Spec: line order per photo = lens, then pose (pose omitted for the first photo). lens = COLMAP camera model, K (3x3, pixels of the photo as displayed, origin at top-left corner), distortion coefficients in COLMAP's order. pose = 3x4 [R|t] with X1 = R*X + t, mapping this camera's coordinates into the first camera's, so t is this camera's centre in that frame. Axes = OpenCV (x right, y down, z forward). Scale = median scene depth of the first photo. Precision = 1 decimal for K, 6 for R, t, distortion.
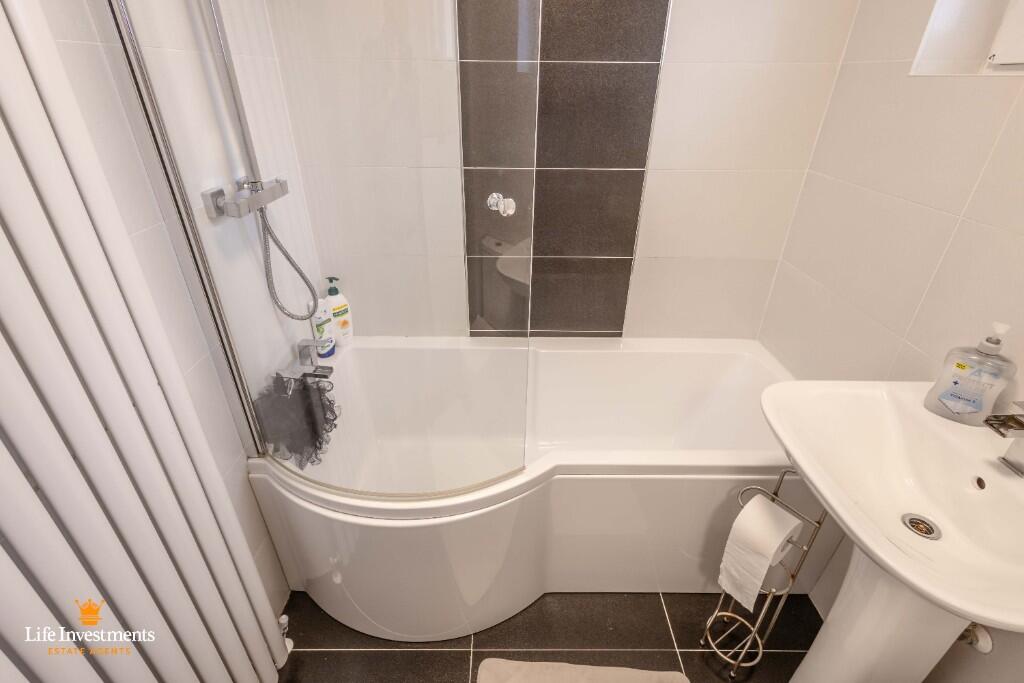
lens RADIAL K [[468.3, 0, 509.1], [0, 468.3, 340.8], [0, 0, 1]] dist [-0.004891, -0.000801]
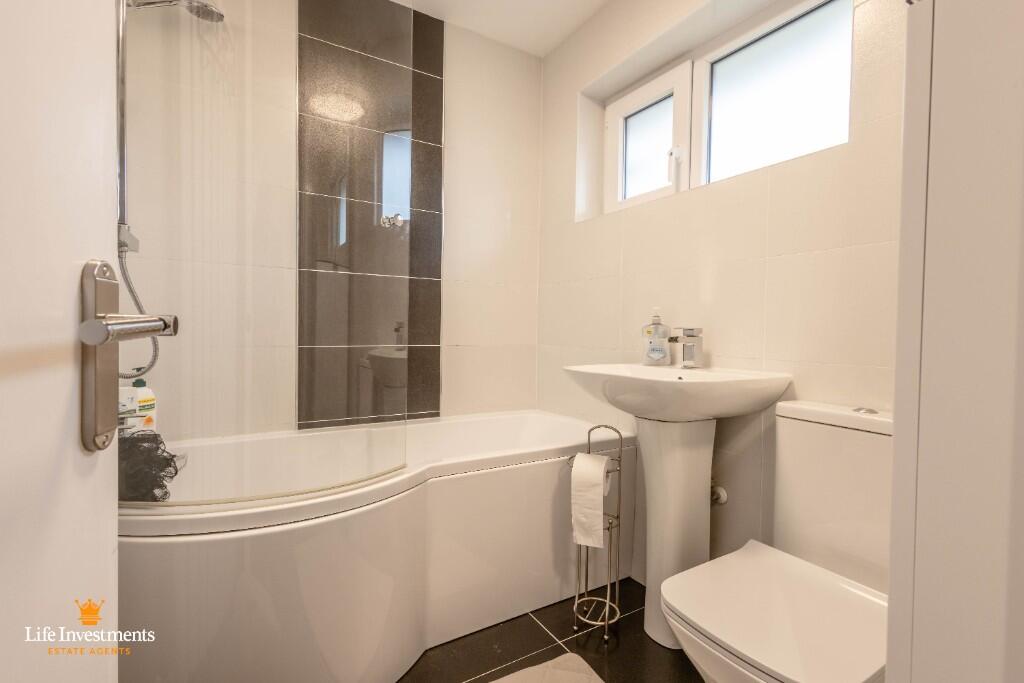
lens RADIAL K [[468.3, 0, 514.8], [0, 468.3, 341.6], [0, 0, 1]] dist [-0.004891, -0.000801]
pose [[0.853520, 0.000339, 0.521060, -0.284353], [0.240231, 0.887122, -0.394085, 0.448118], [-0.462377, 0.461534, 0.757095, -0.080649]]
